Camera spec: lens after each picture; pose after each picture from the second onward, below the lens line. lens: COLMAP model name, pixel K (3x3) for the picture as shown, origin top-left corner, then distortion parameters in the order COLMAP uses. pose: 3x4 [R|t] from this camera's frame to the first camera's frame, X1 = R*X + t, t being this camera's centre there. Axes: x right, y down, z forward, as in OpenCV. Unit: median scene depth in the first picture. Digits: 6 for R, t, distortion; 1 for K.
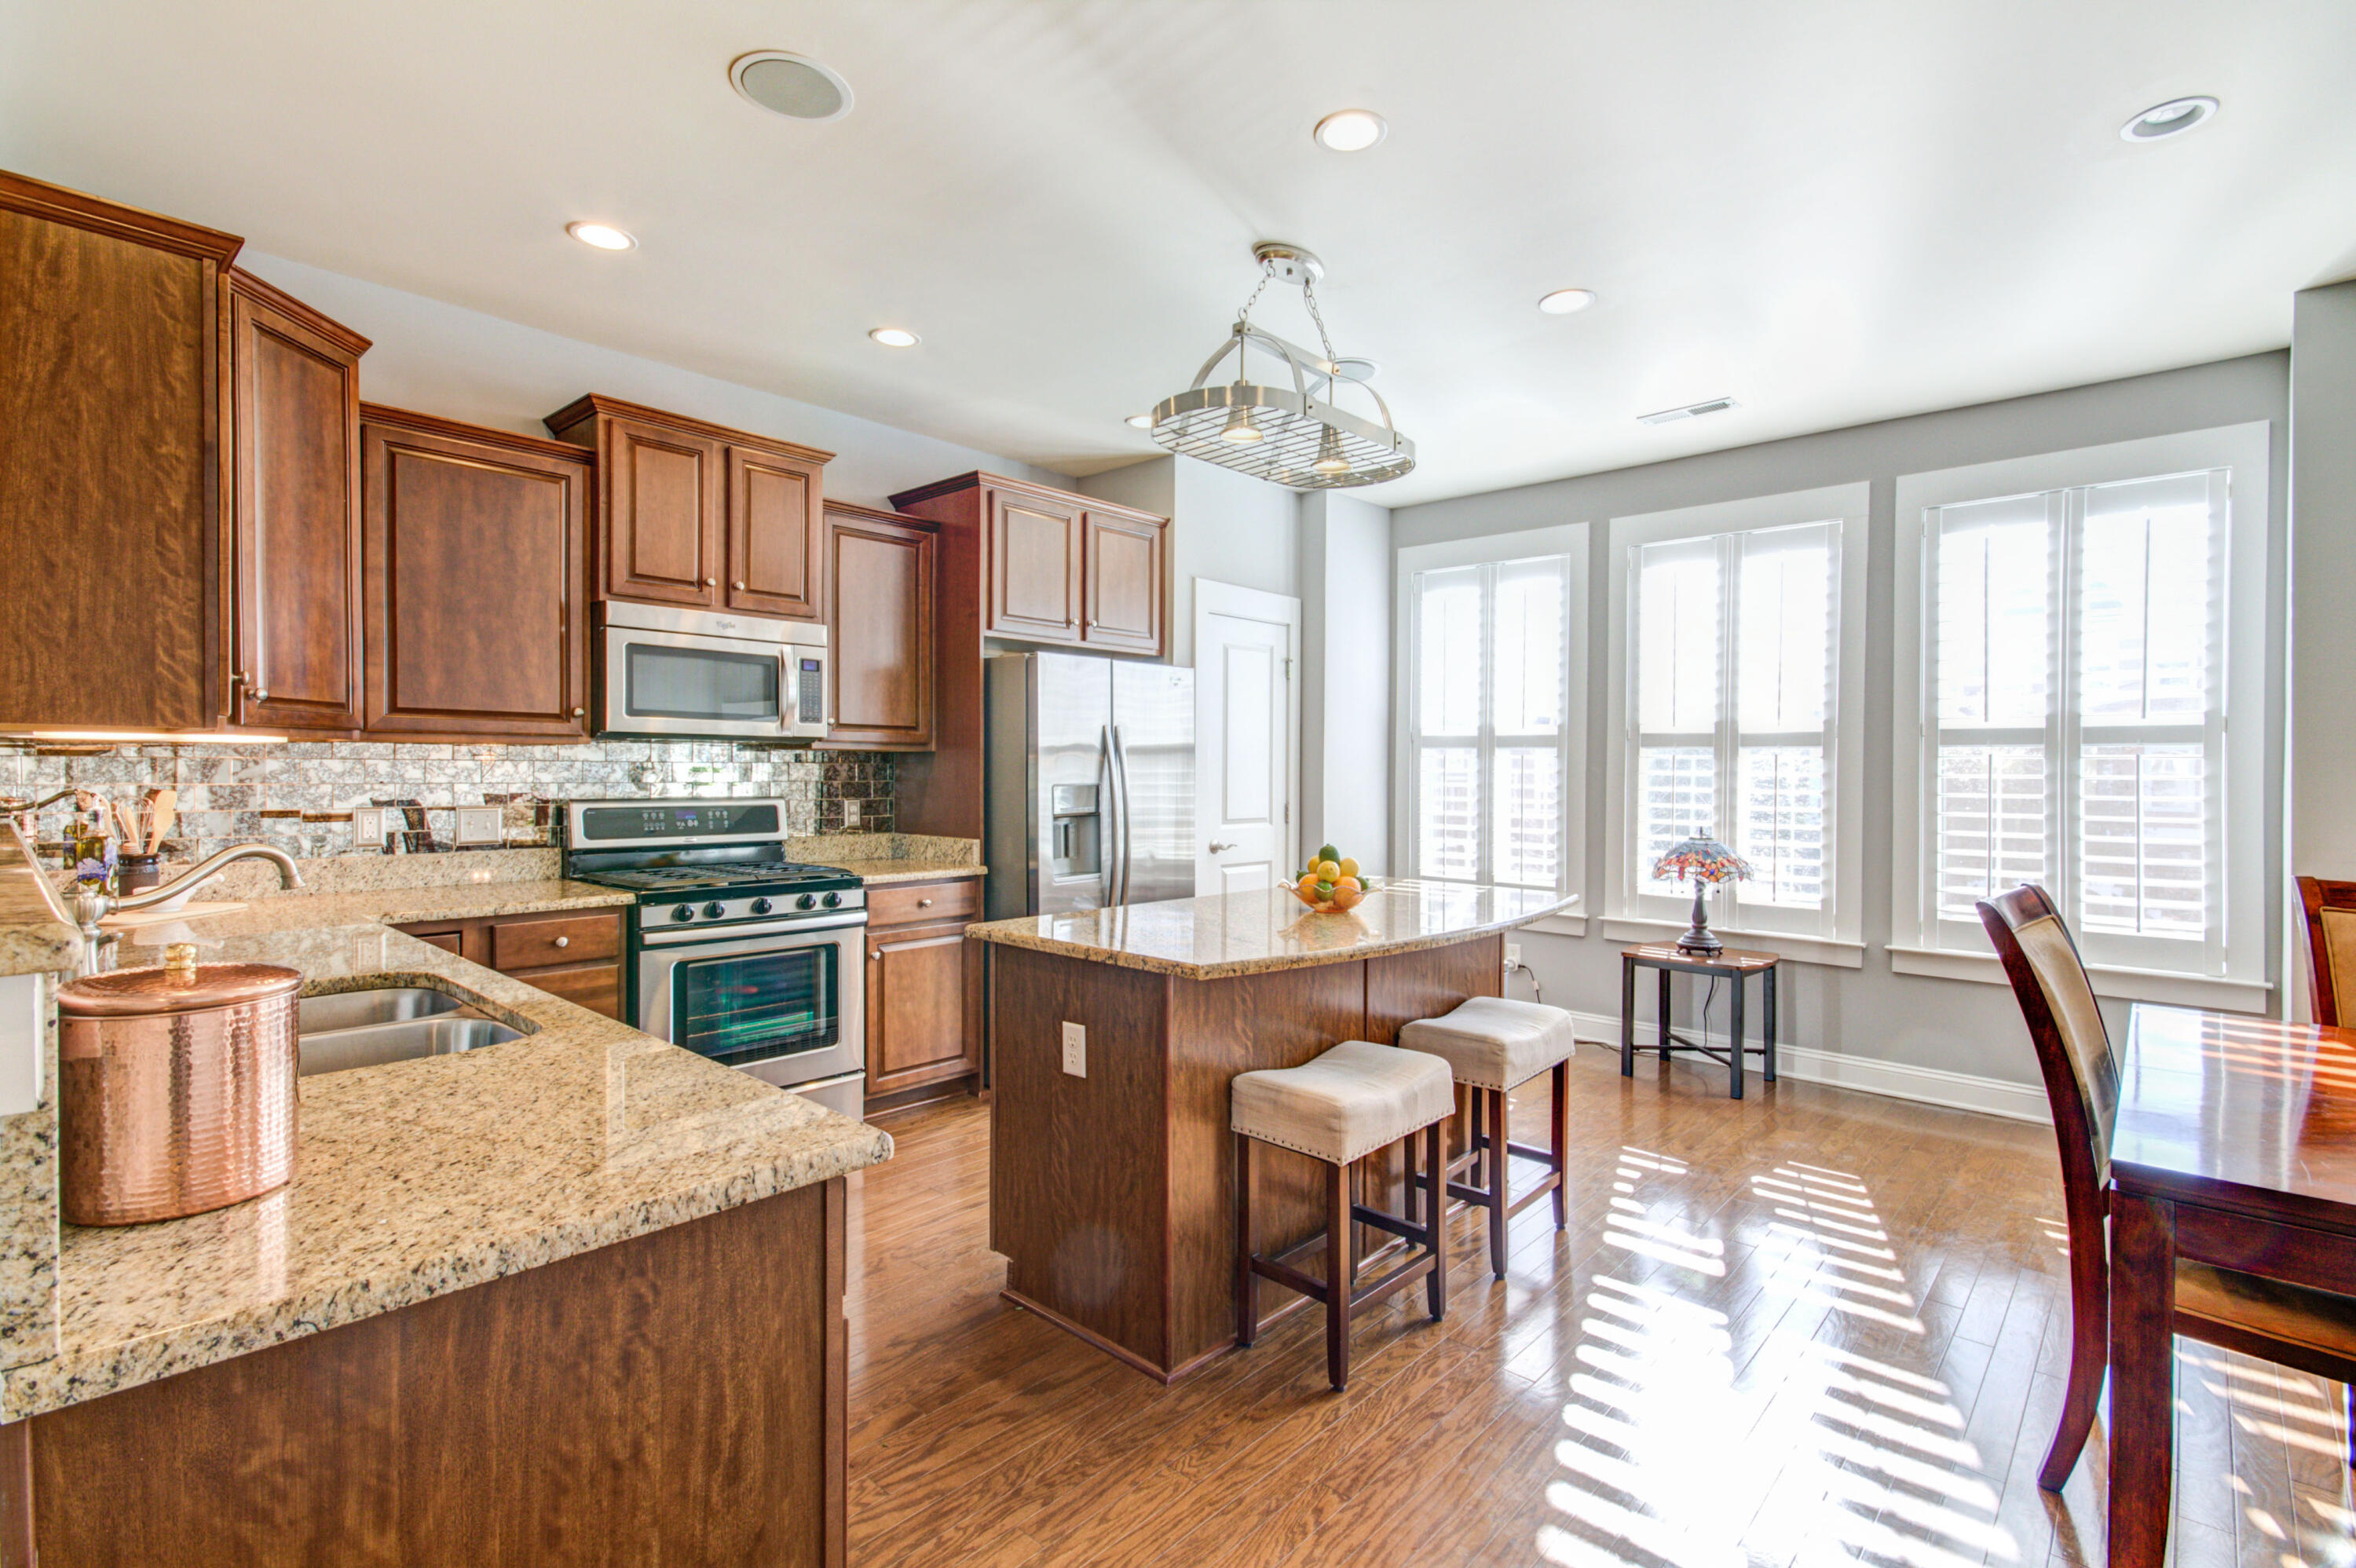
lens RADIAL K [[1110.6, 0, 1189.4], [0, 1110.6, 778.2], [0, 0, 1]] dist [-0.002505, -0.000602]
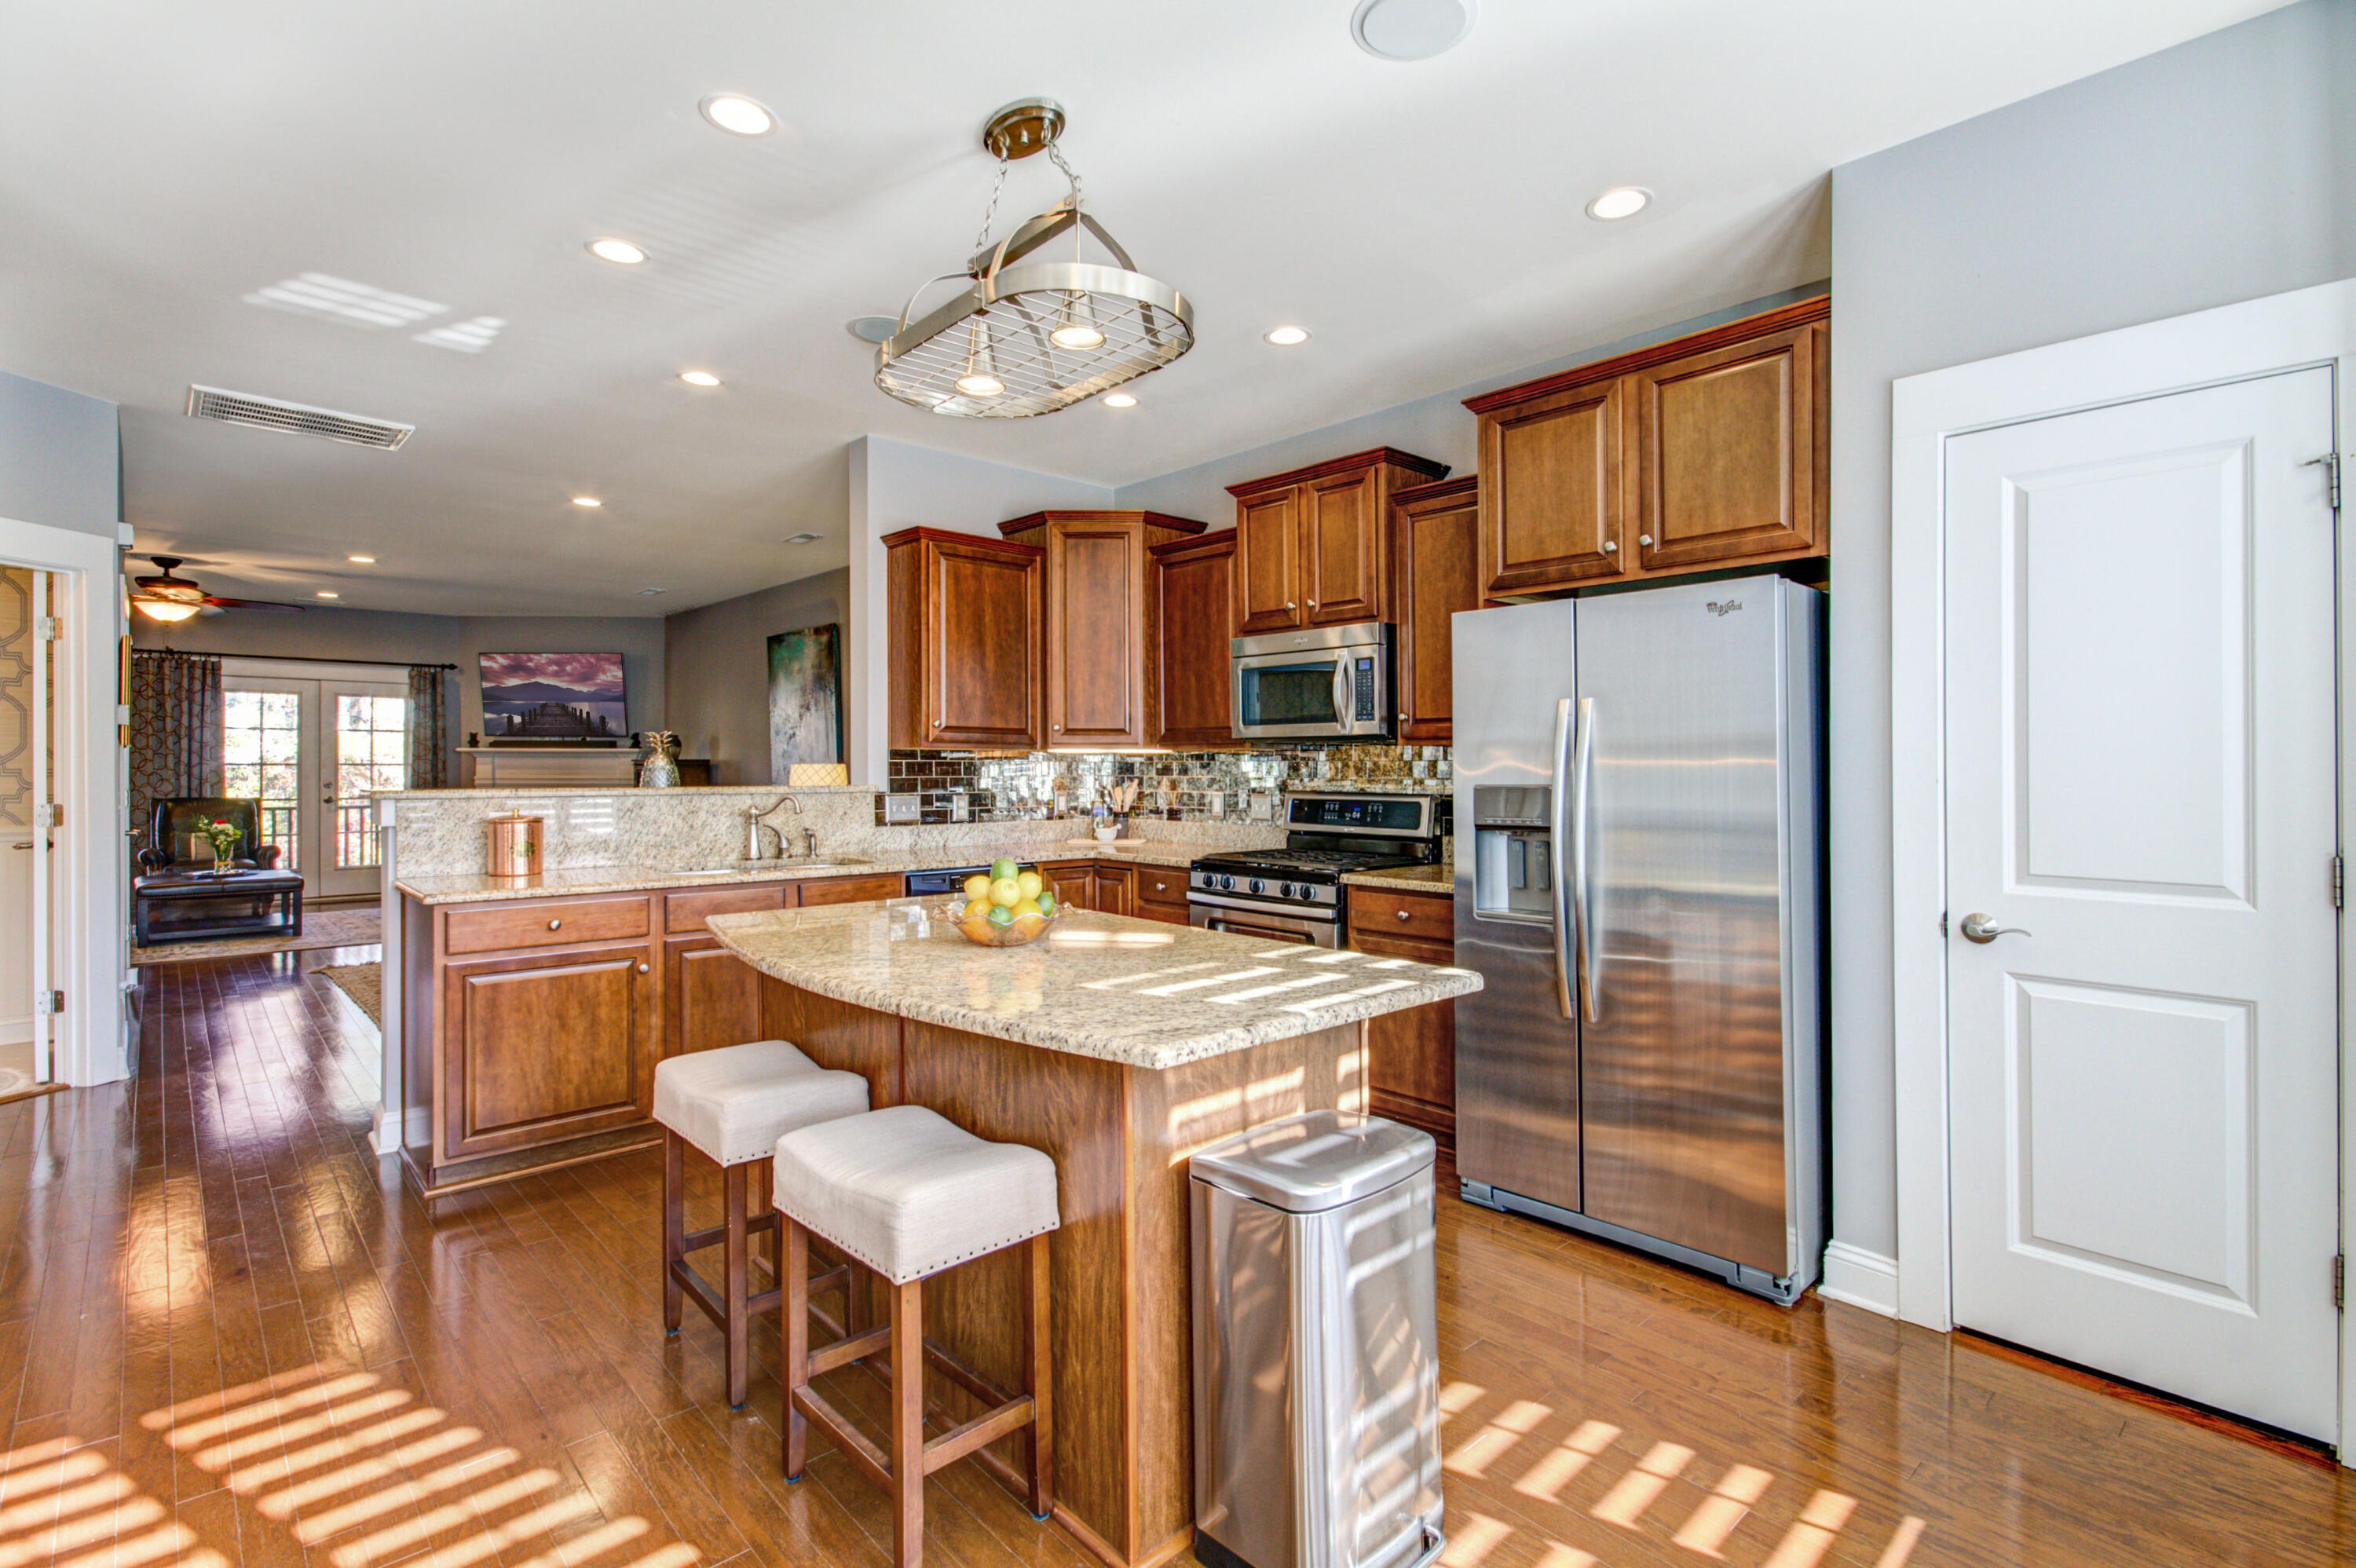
lens RADIAL K [[1088.7, 0, 1178.9], [0, 1088.7, 763.6], [0, 0, 1]] dist [0.002532, 0.000280]
pose [[-0.092971, -0.009771, -0.995621, 0.690757], [-0.008271, 0.999925, -0.009041, -0.000337], [0.995634, 0.007394, -0.093045, 0.957960]]
